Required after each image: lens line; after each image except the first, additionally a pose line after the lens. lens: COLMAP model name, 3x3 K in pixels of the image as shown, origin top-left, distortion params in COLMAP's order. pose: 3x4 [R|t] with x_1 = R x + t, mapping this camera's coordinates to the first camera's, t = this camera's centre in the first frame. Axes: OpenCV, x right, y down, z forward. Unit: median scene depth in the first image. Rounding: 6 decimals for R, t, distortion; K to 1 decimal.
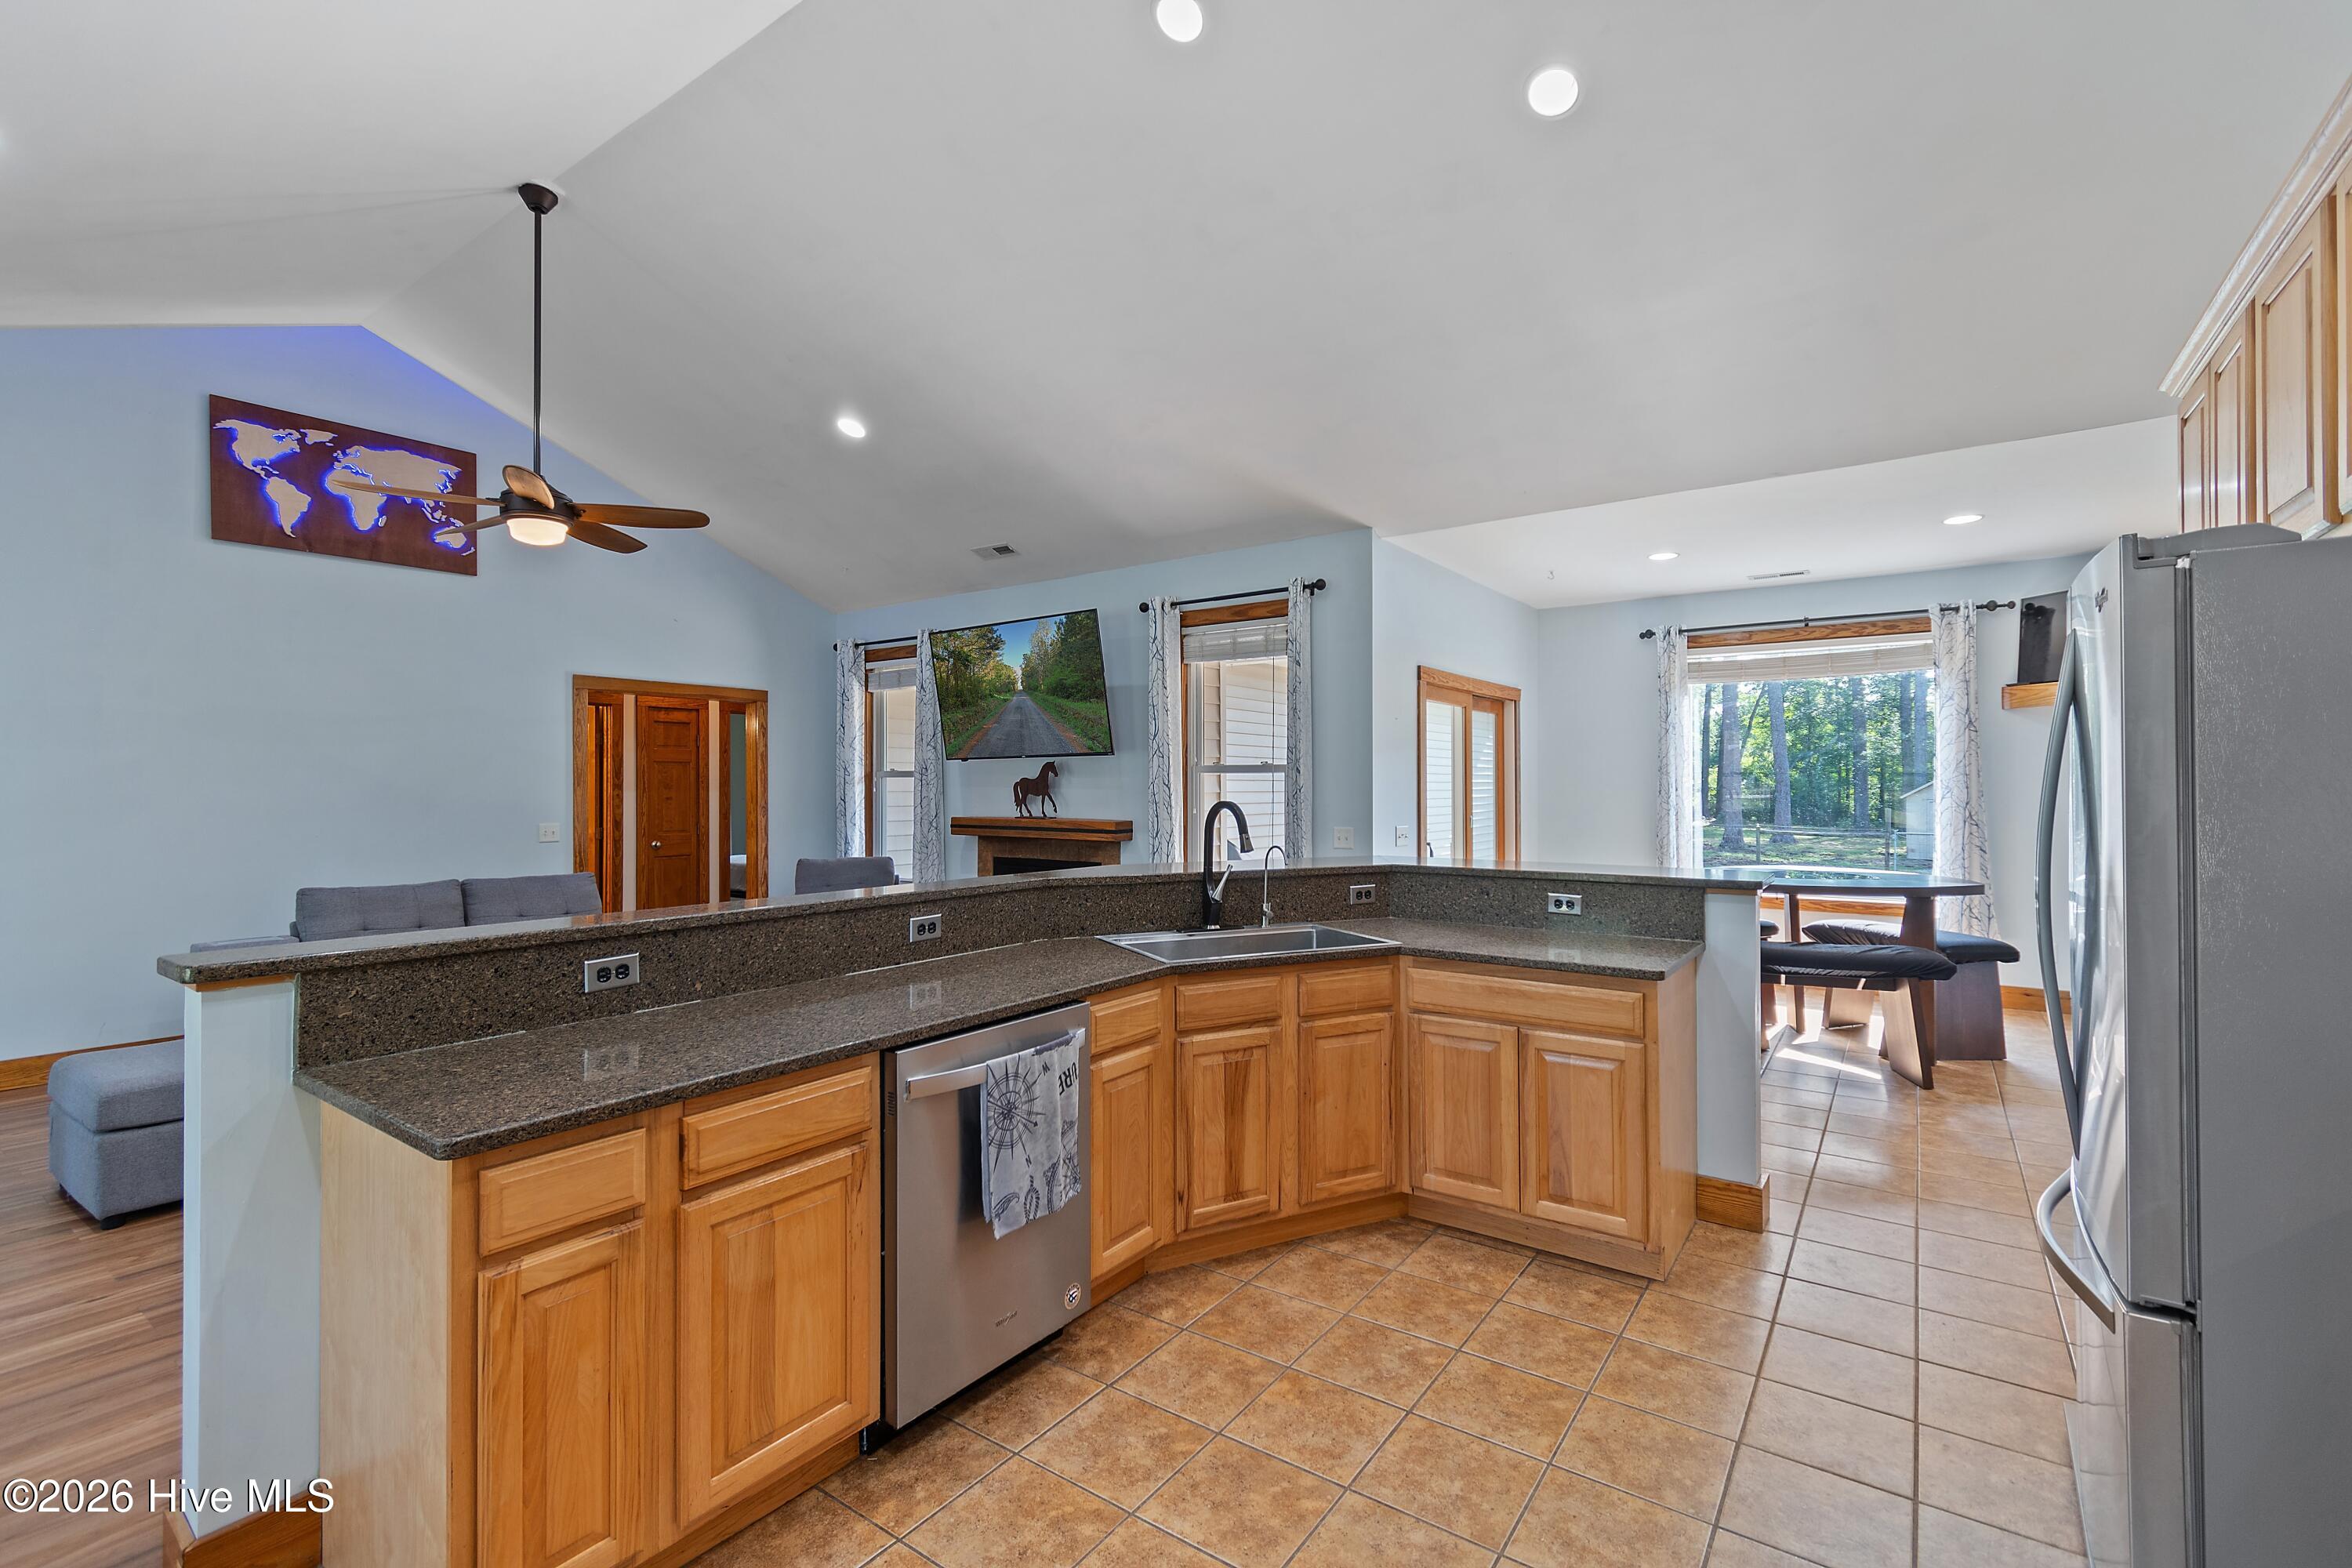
lens RADIAL K [[1033.9, 0, 1180.3], [0, 1033.9, 786.3], [0, 0, 1]] dist [0.000939, -0.000153]
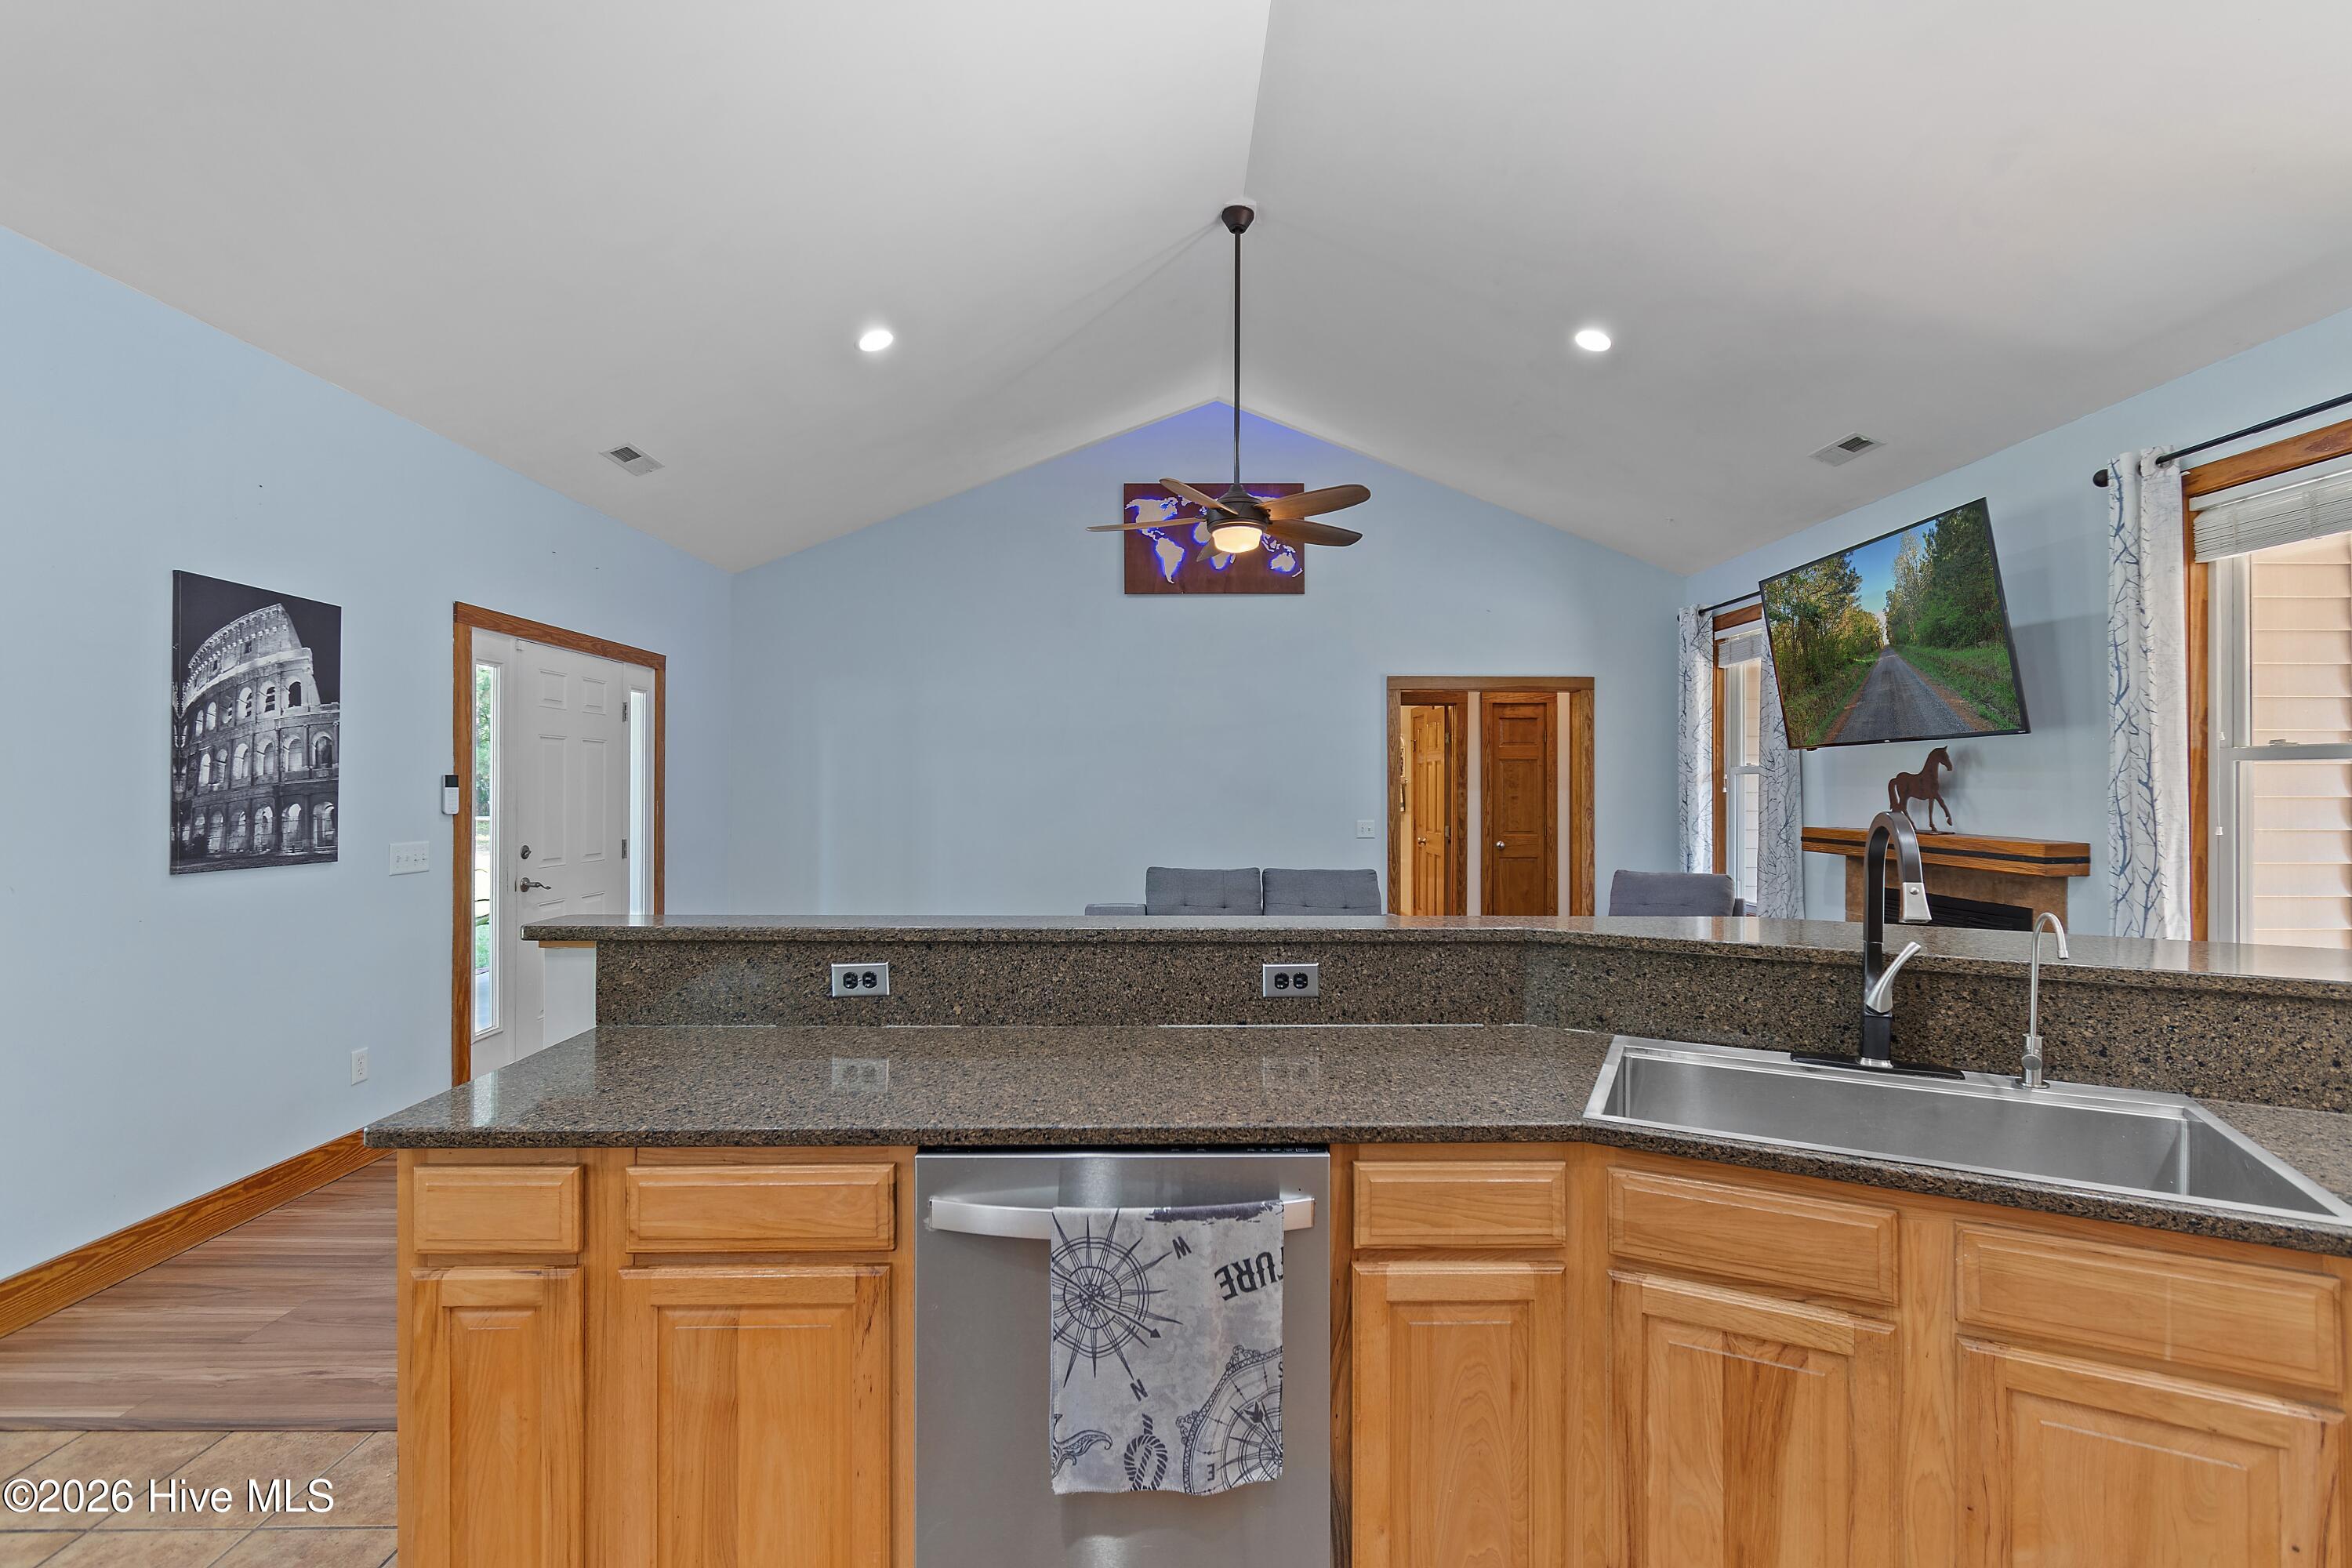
lens RADIAL K [[1036.1, 0, 1176.0], [0, 1036.1, 784.0], [0, 0, 1]] dist [0.001550, -0.000727]
pose [[0.589189, 0.000277, -0.807995, 0.143838], [-0.002281, 0.999997, -0.001320, 0.001416], [0.807992, 0.002621, 0.589188, 0.259314]]
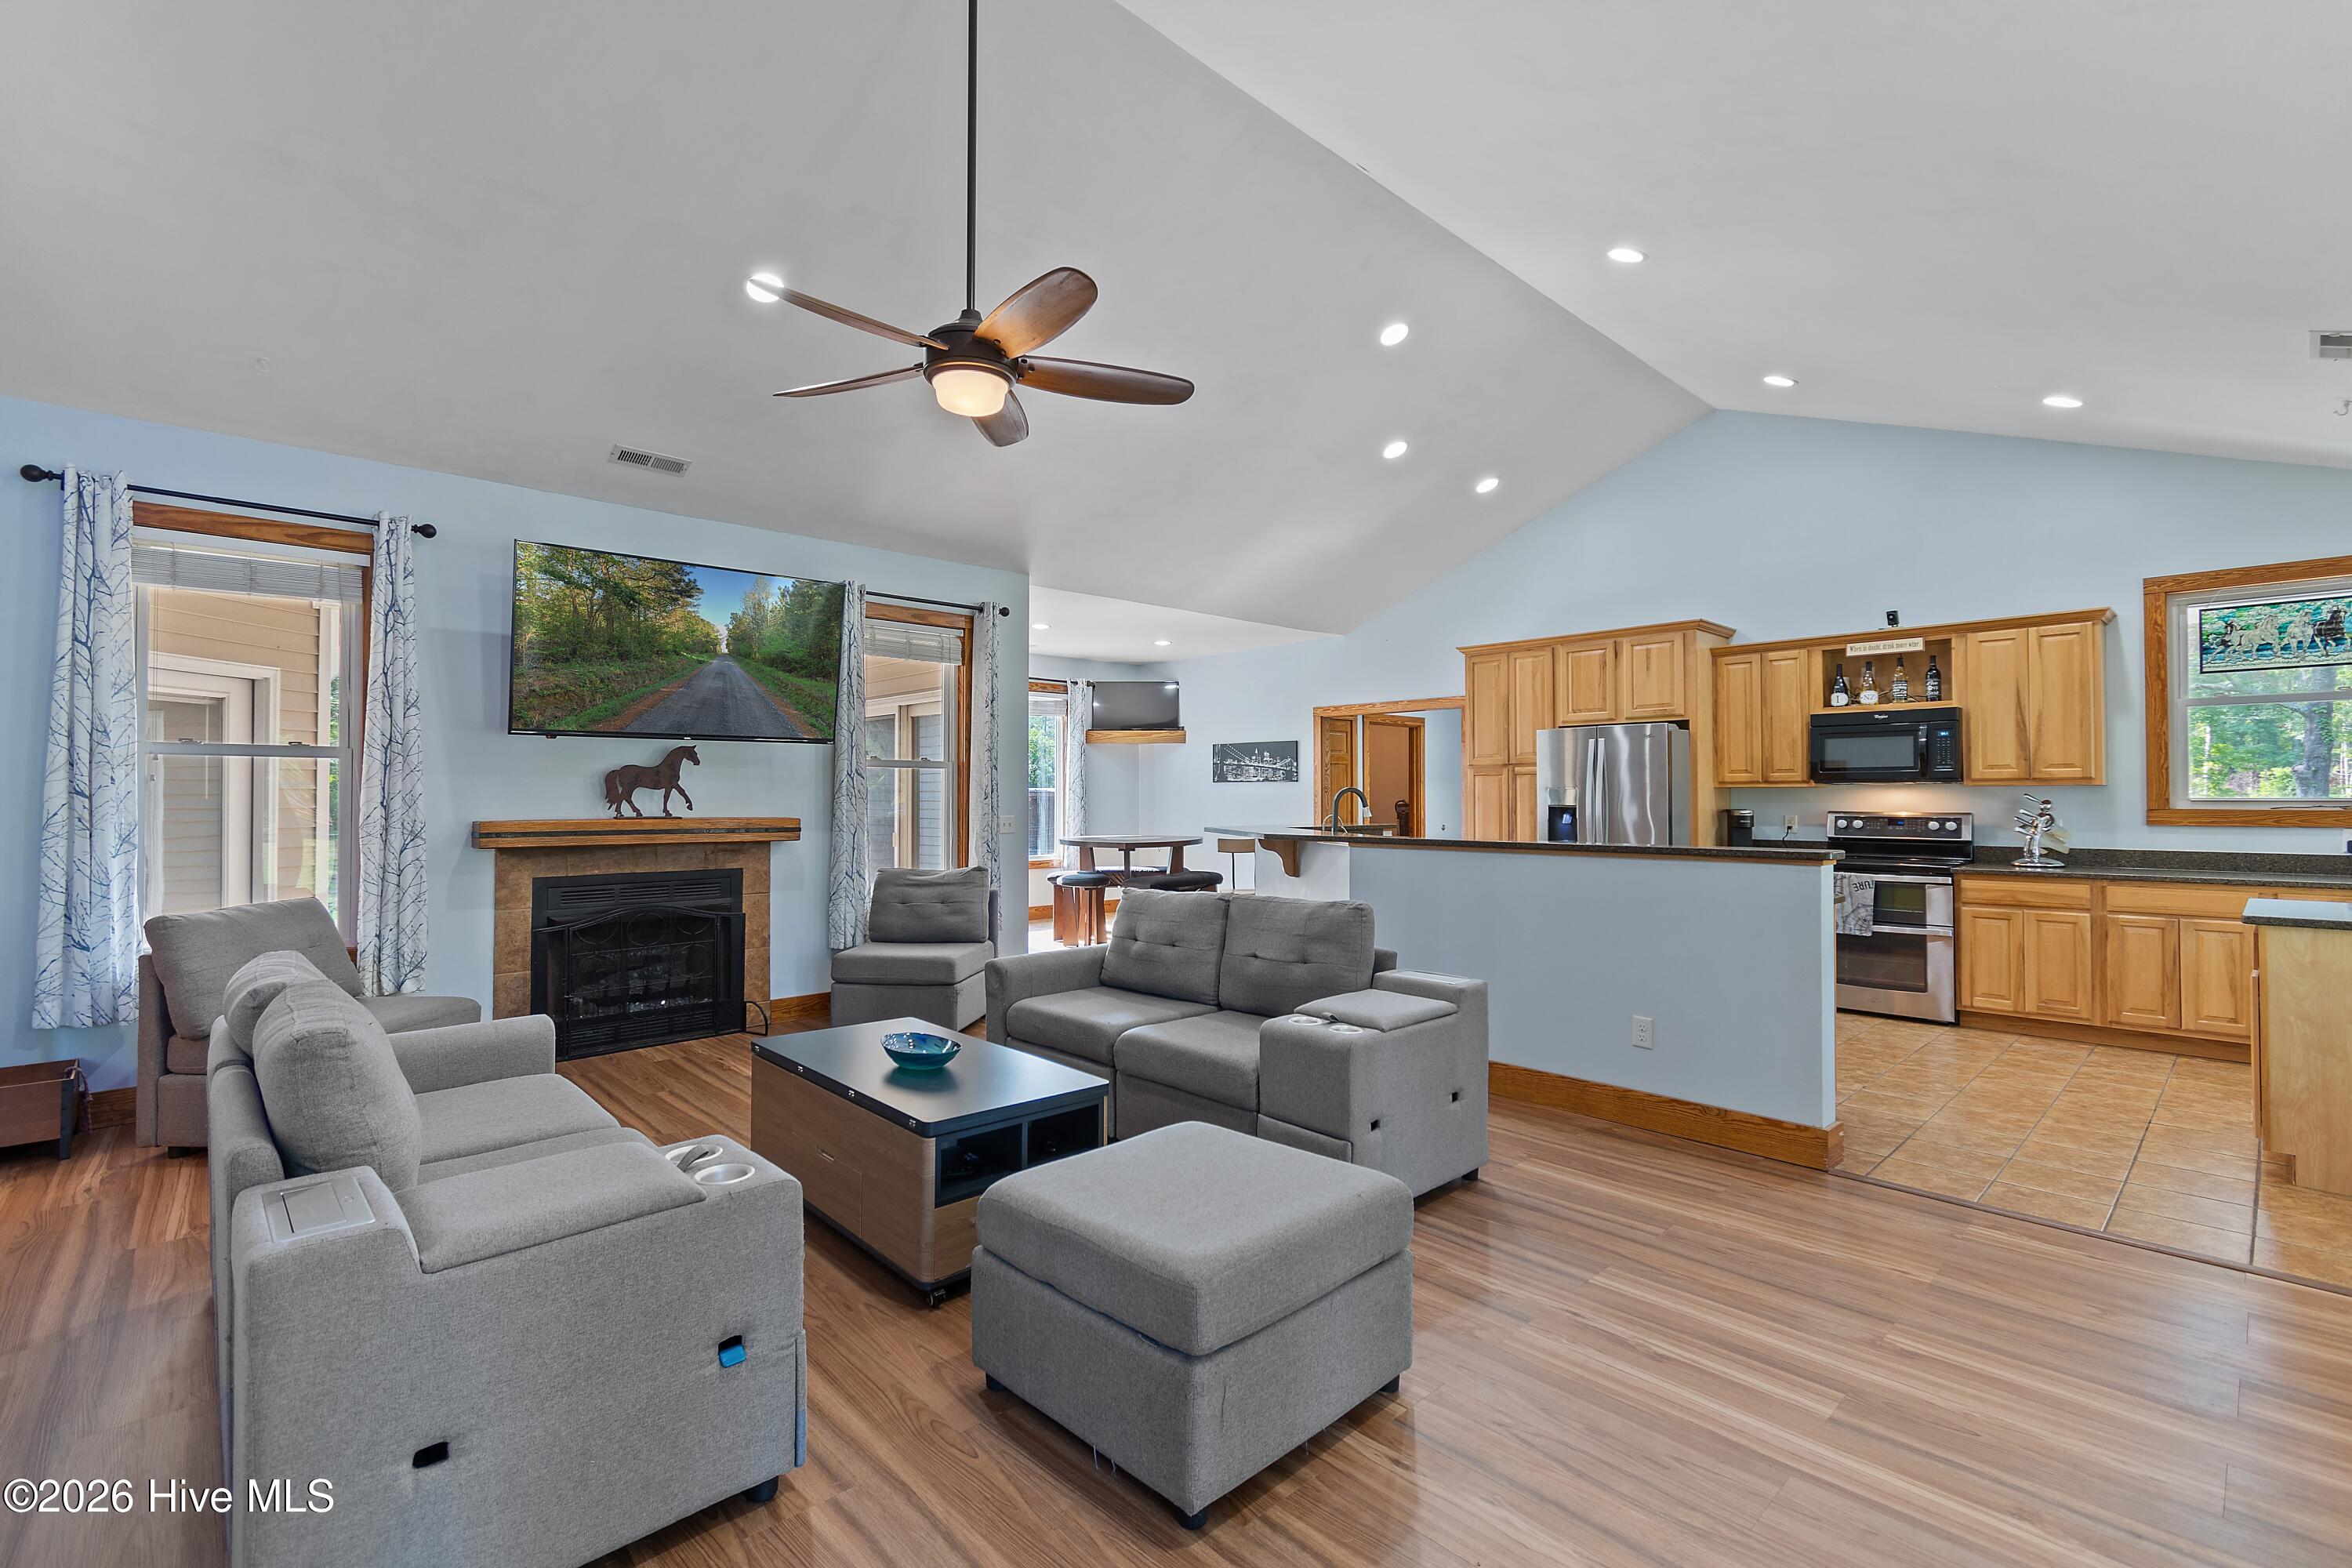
lens RADIAL K [[1033.9, 0, 1180.3], [0, 1033.9, 786.3], [0, 0, 1]] dist [0.000939, -0.000153]
pose [[0.199669, 0.011180, 0.979800, -0.979599], [-0.000627, 0.999936, -0.011282, 0.018636], [-0.979863, 0.001639, 0.199663, 0.560664]]
